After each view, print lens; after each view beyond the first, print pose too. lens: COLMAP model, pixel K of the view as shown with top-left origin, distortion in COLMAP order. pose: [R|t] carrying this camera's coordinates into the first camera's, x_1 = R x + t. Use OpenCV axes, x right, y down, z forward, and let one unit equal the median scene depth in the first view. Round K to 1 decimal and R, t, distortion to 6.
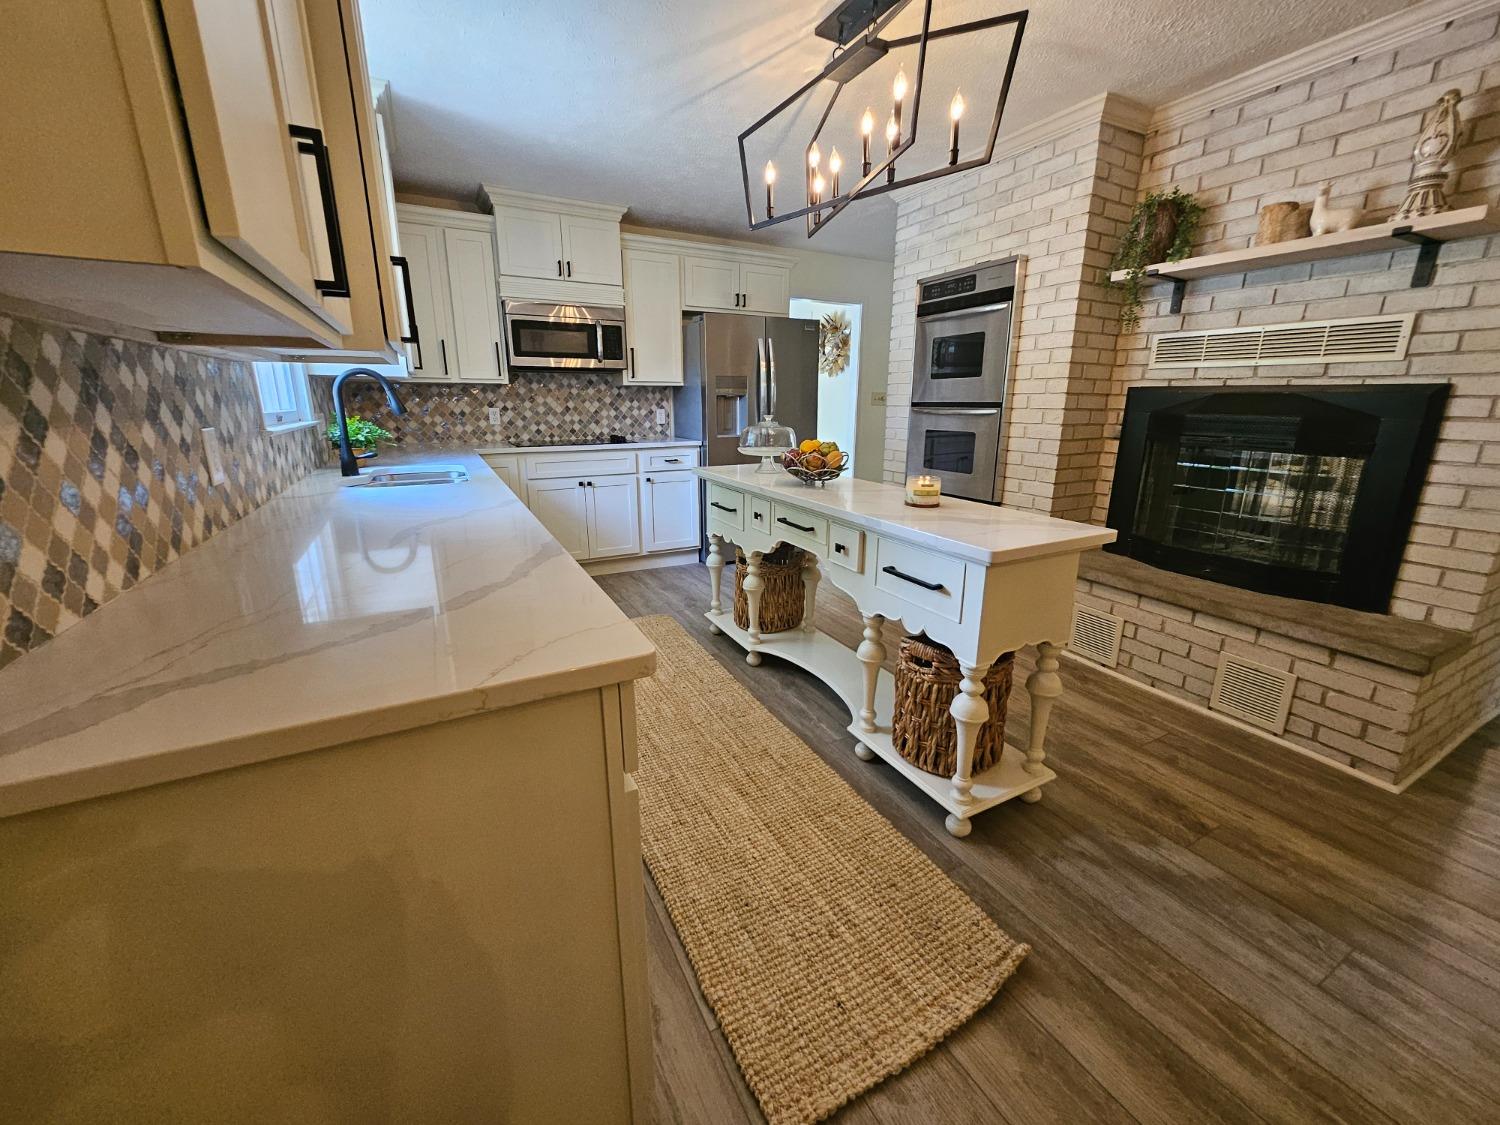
lens RADIAL K [[593.9, 0, 749.9], [0, 593.9, 553.2], [0, 0, 1]] dist [-0.007937, 0.000940]
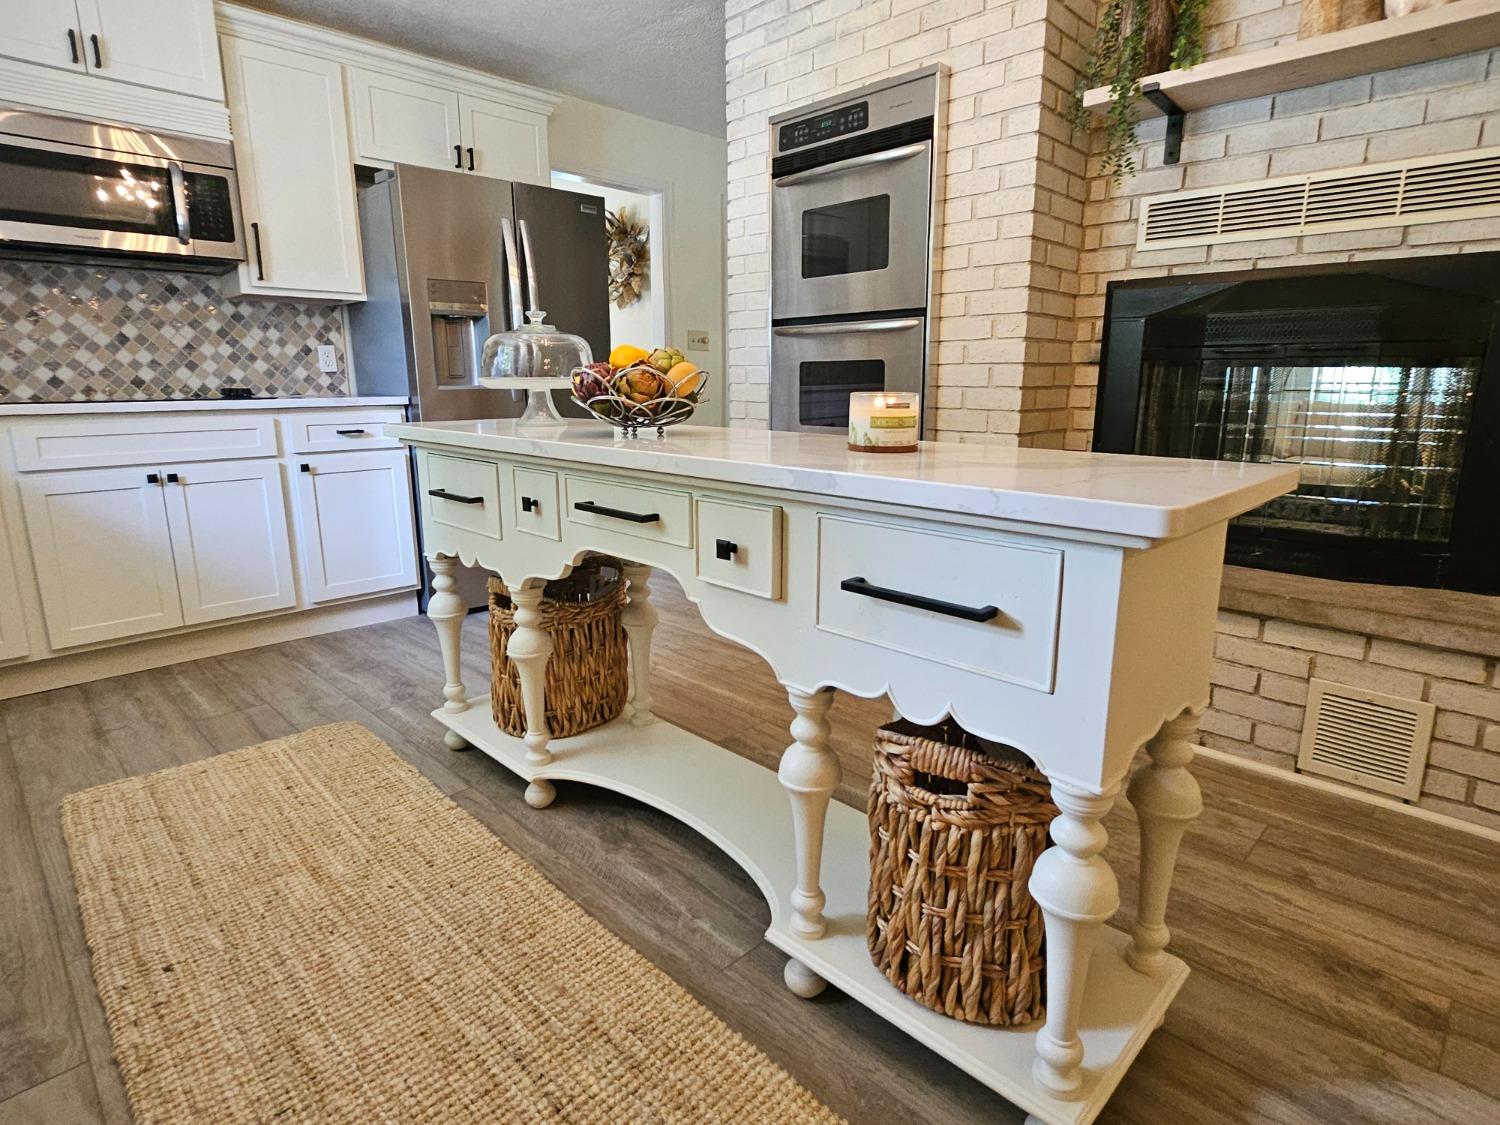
lens RADIAL K [[816.8, 0, 754.8], [0, 816.8, 555.8], [0, 0, 1]] dist [0.002436, -0.003640]
pose [[0.953635, -0.068390, 0.293091, -0.008906], [0.079739, 0.996452, -0.026935, 0.010373], [-0.290209, 0.049057, 0.955705, 0.276306]]
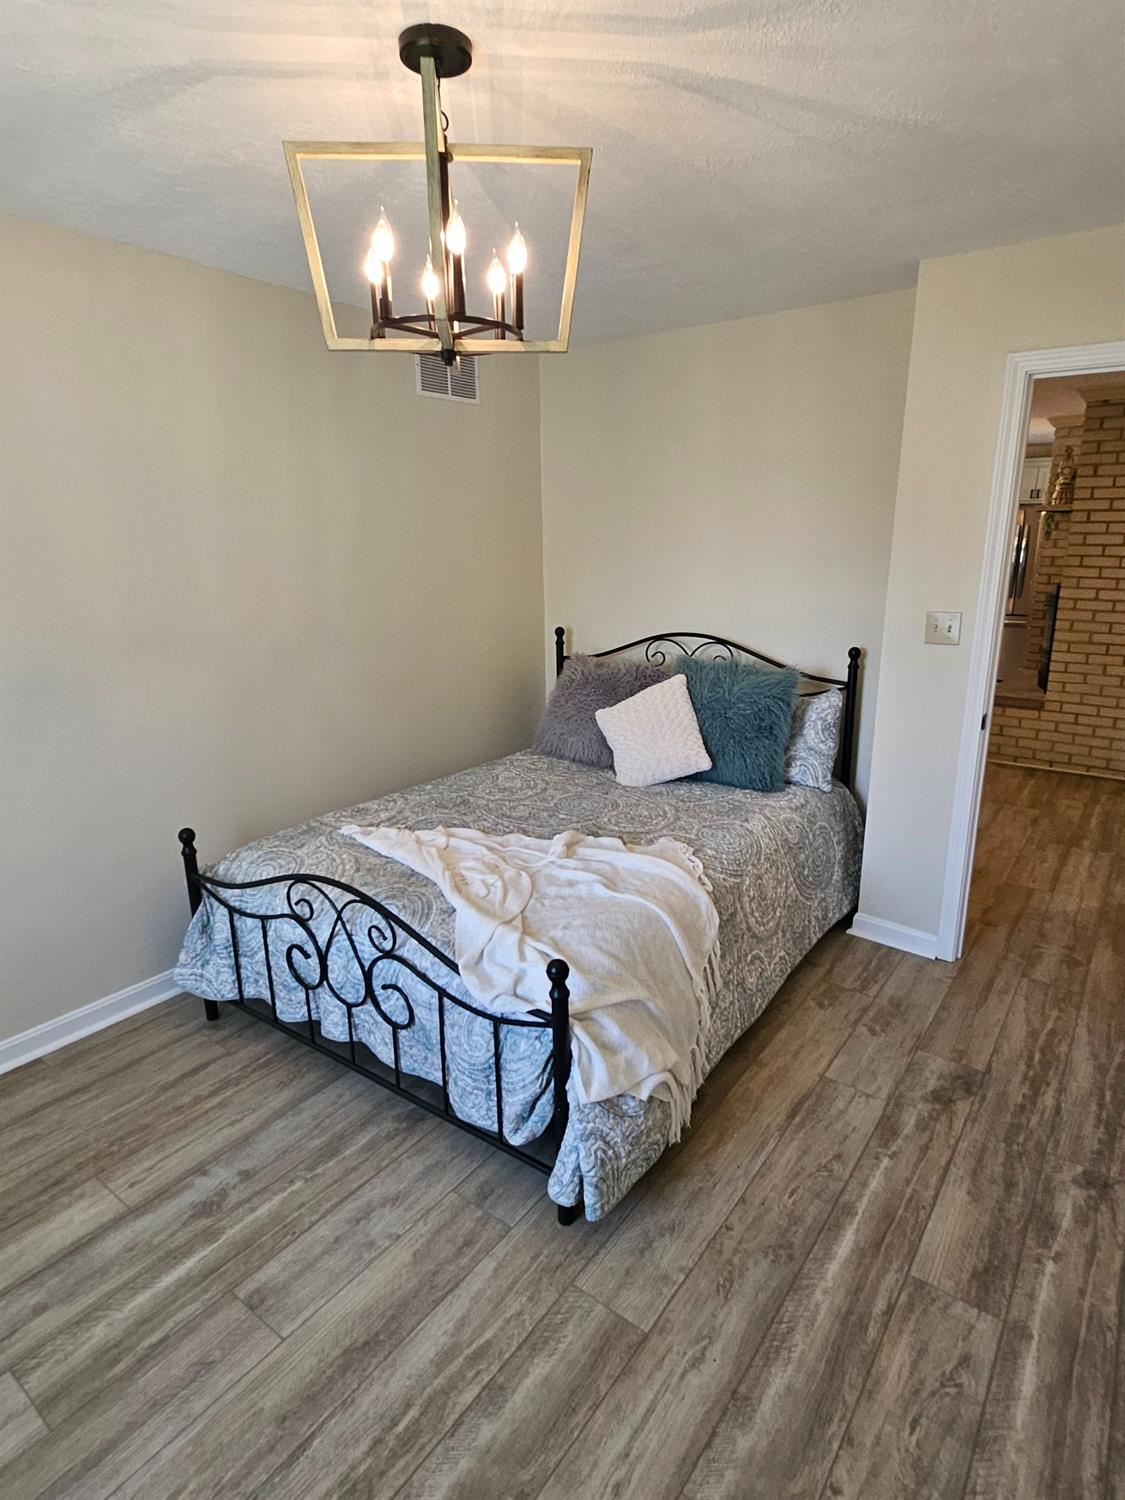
lens RADIAL K [[816.8, 0, 568.5], [0, 816.8, 749.3], [0, 0, 1]] dist [0.002436, -0.003640]
pose [[0.434100, 0.225146, -0.872277, 2.105058], [-0.214544, 0.966244, 0.142629, 0.174530], [0.874945, 0.125226, 0.467750, -1.228819]]
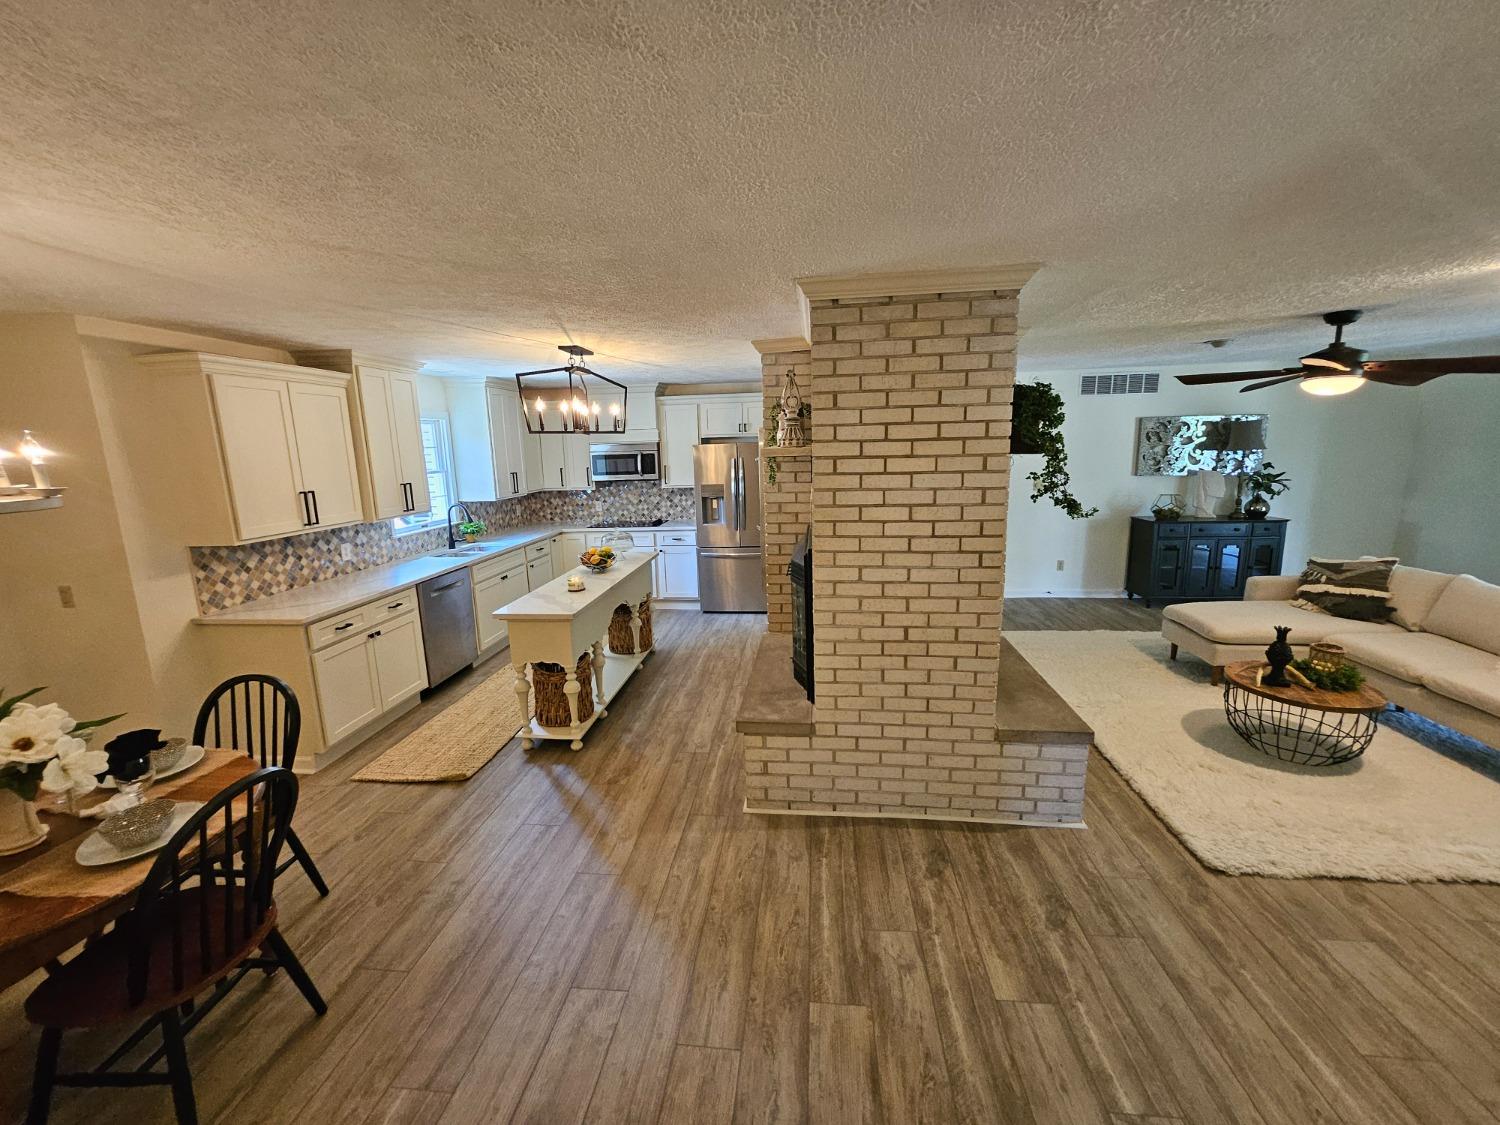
lens RADIAL K [[593.9, 0, 747.8], [0, 593.9, 549.0], [0, 0, 1]] dist [-0.007937, 0.000940]
pose [[0.828221, 0.073440, -0.555568, 1.293256], [-0.111512, 0.993148, -0.034956, -0.148307], [0.549195, 0.090904, 0.830736, -0.227887]]
